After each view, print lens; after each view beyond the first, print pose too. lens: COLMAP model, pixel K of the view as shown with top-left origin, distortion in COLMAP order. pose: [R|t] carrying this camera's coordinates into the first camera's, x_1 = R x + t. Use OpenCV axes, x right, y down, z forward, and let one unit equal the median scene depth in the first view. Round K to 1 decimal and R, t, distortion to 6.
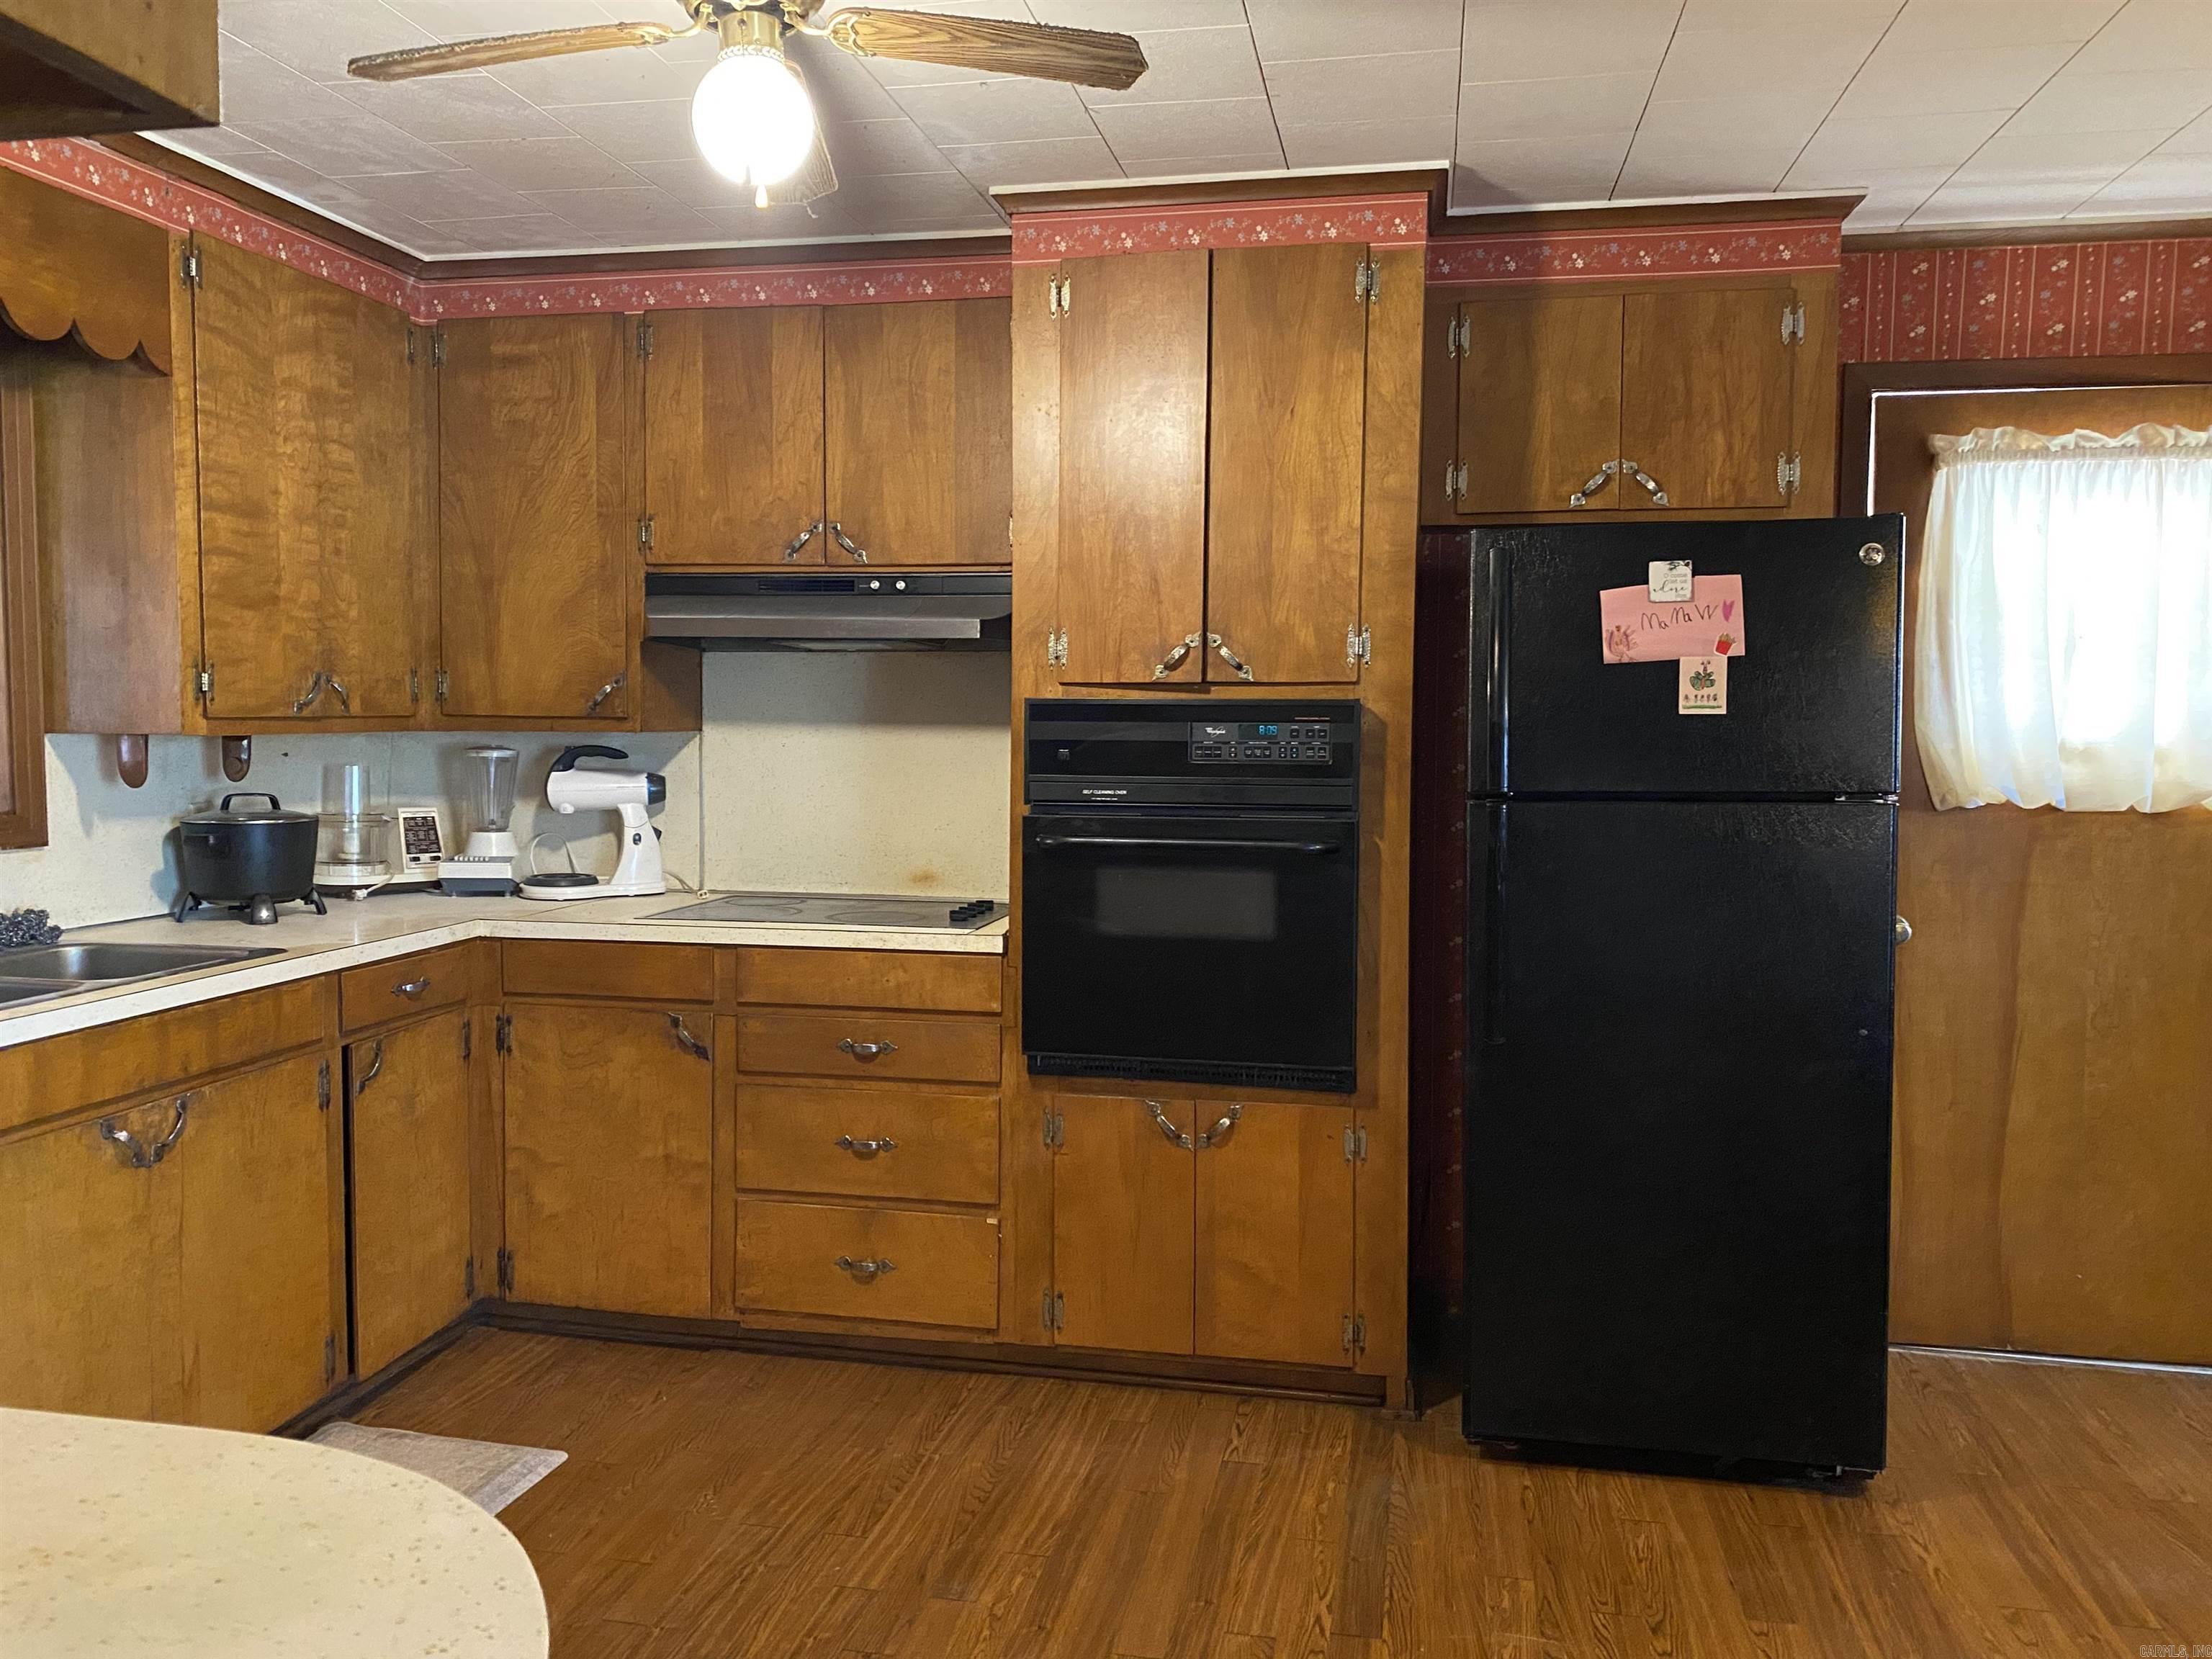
lens RADIAL K [[1719.6, 0, 1086.0], [0, 1719.6, 815.5], [0, 0, 1]] dist [0.064328, -0.060401]
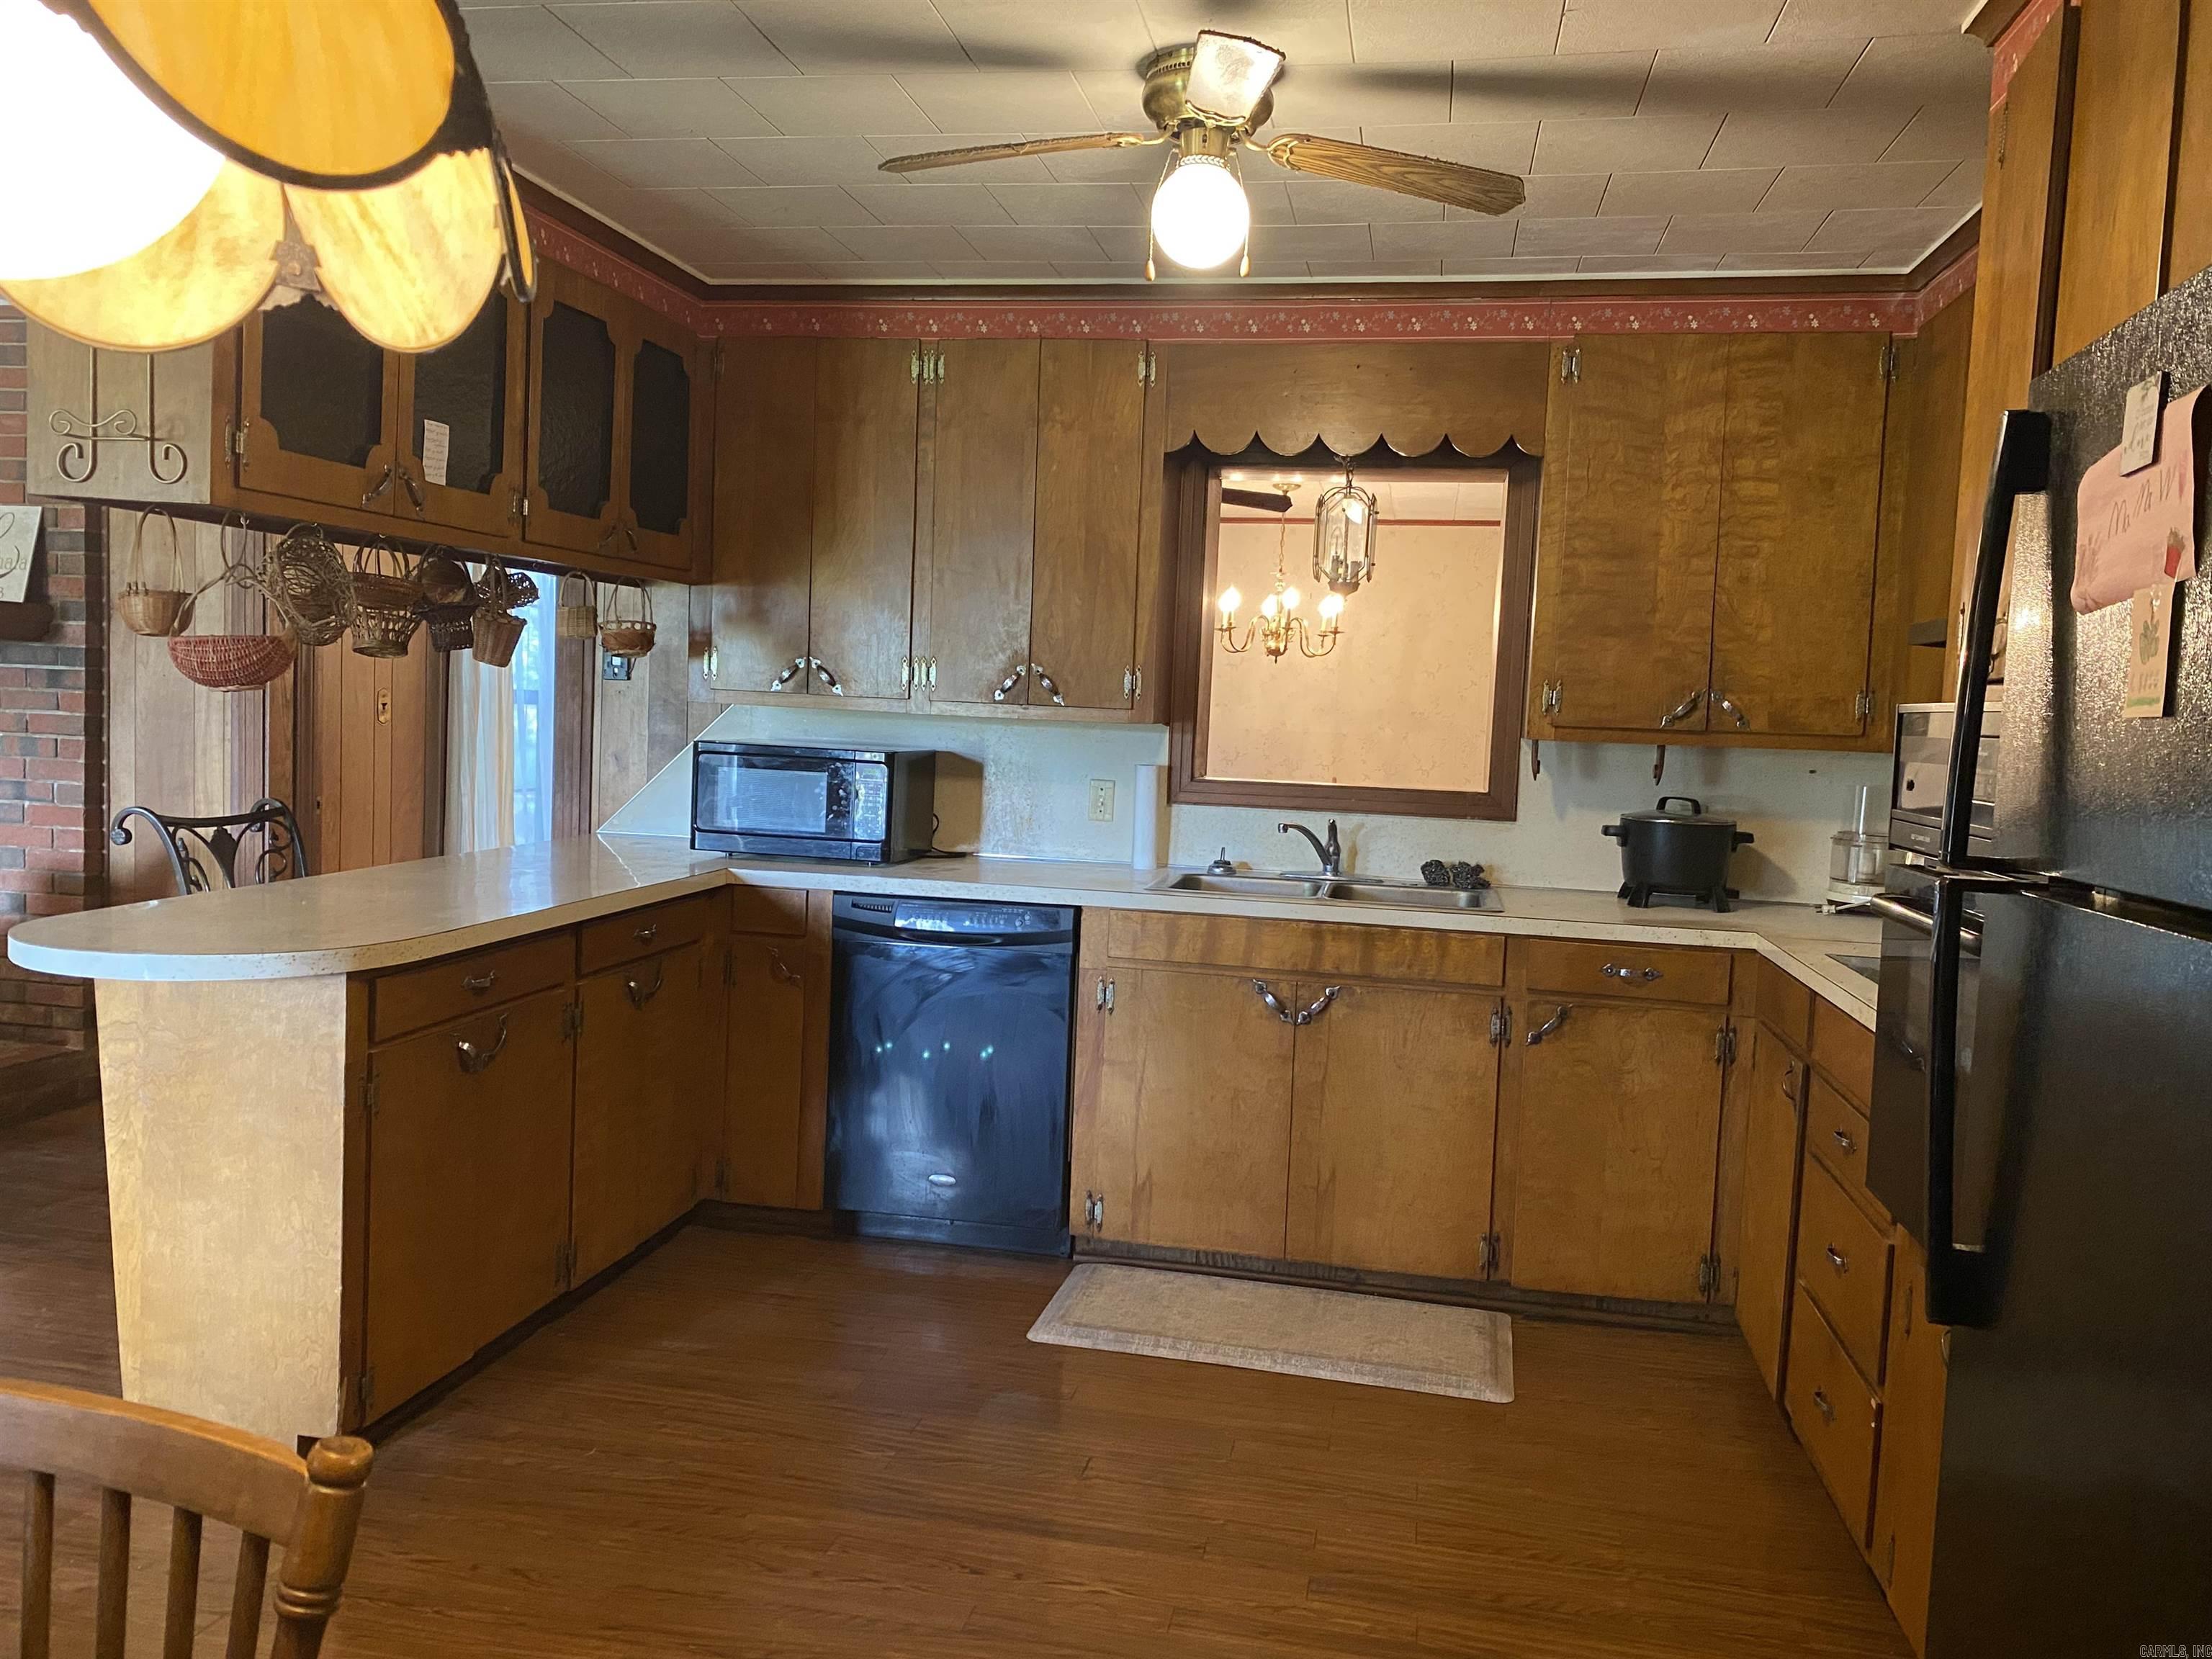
lens RADIAL K [[1719.6, 0, 1093.5], [0, 1719.6, 817.5], [0, 0, 1]] dist [0.064328, -0.060401]
pose [[0.000318, 0.057466, -0.998347, 0.690533], [-0.098598, 0.993485, 0.057155, -0.027694], [0.995127, 0.098416, 0.005982, 0.633973]]
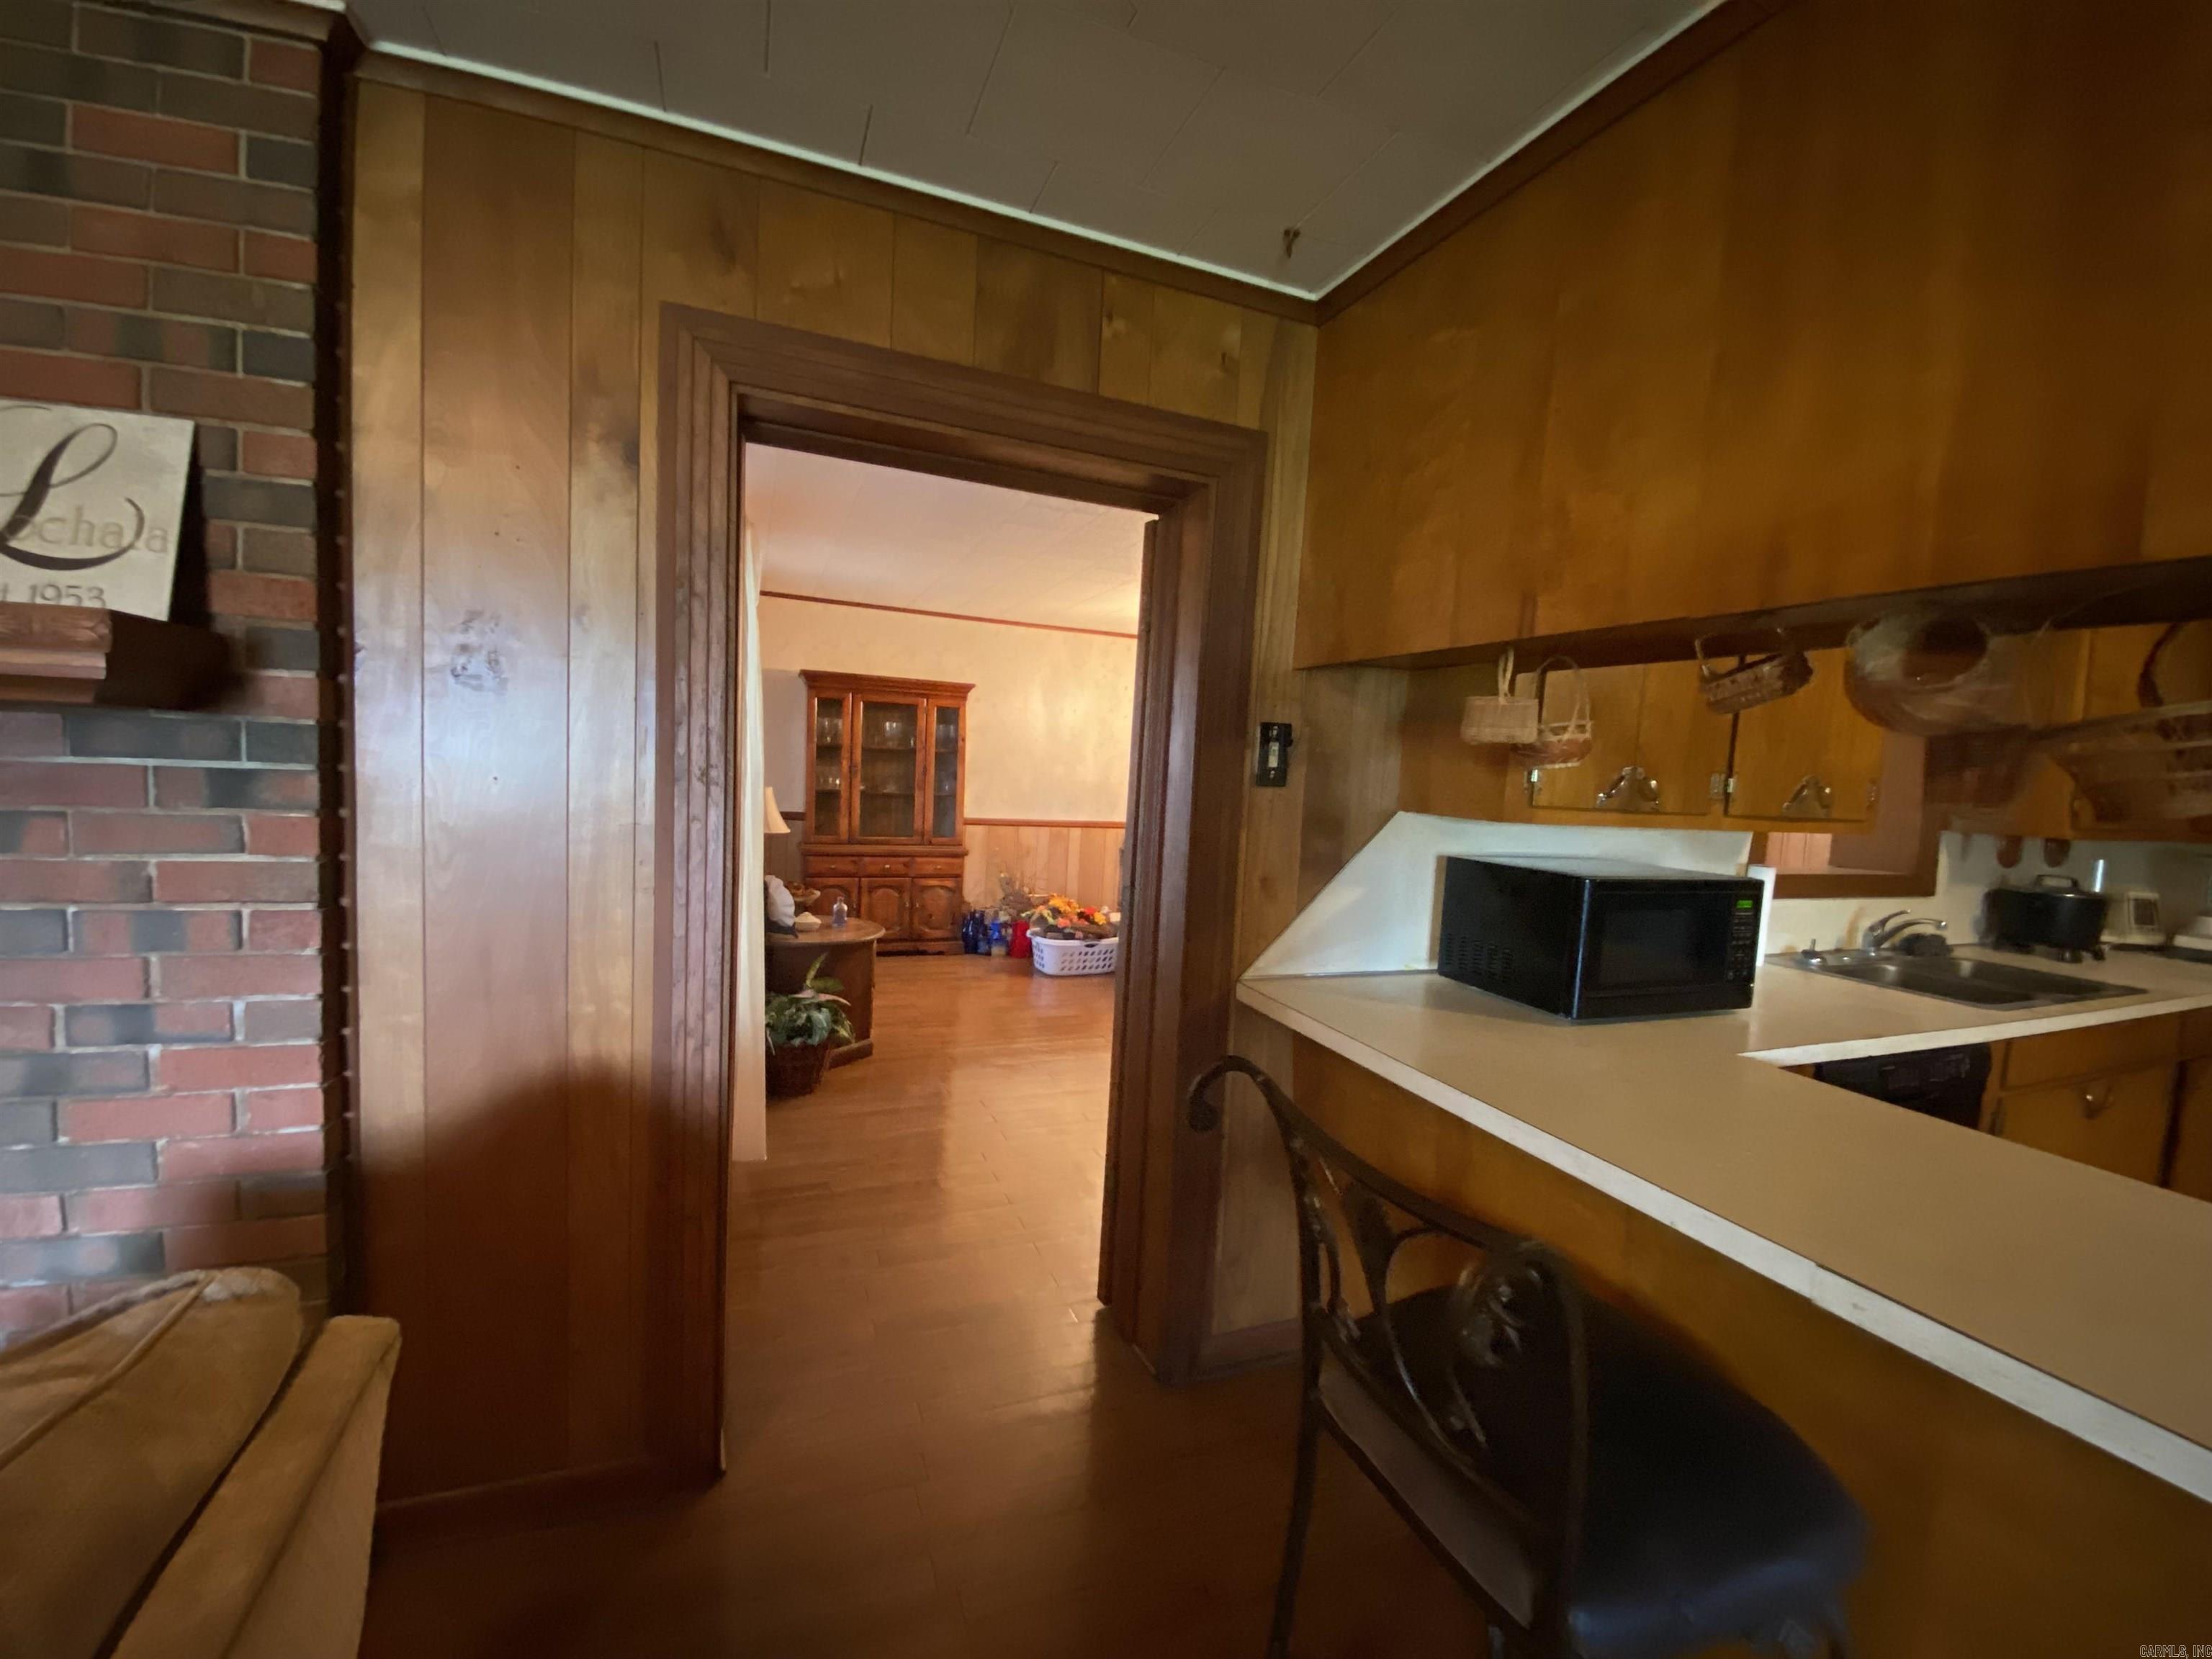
lens RADIAL K [[910.0, 0, 1093.5], [0, 910.0, 838.6], [0, 0, 1]] dist [0.008634, -0.000663]
pose [[0.551225, 0.088727, -0.829626, -0.291826], [-0.092991, 0.994668, 0.044592, -0.002111], [0.829159, 0.052568, 0.556536, -0.165644]]
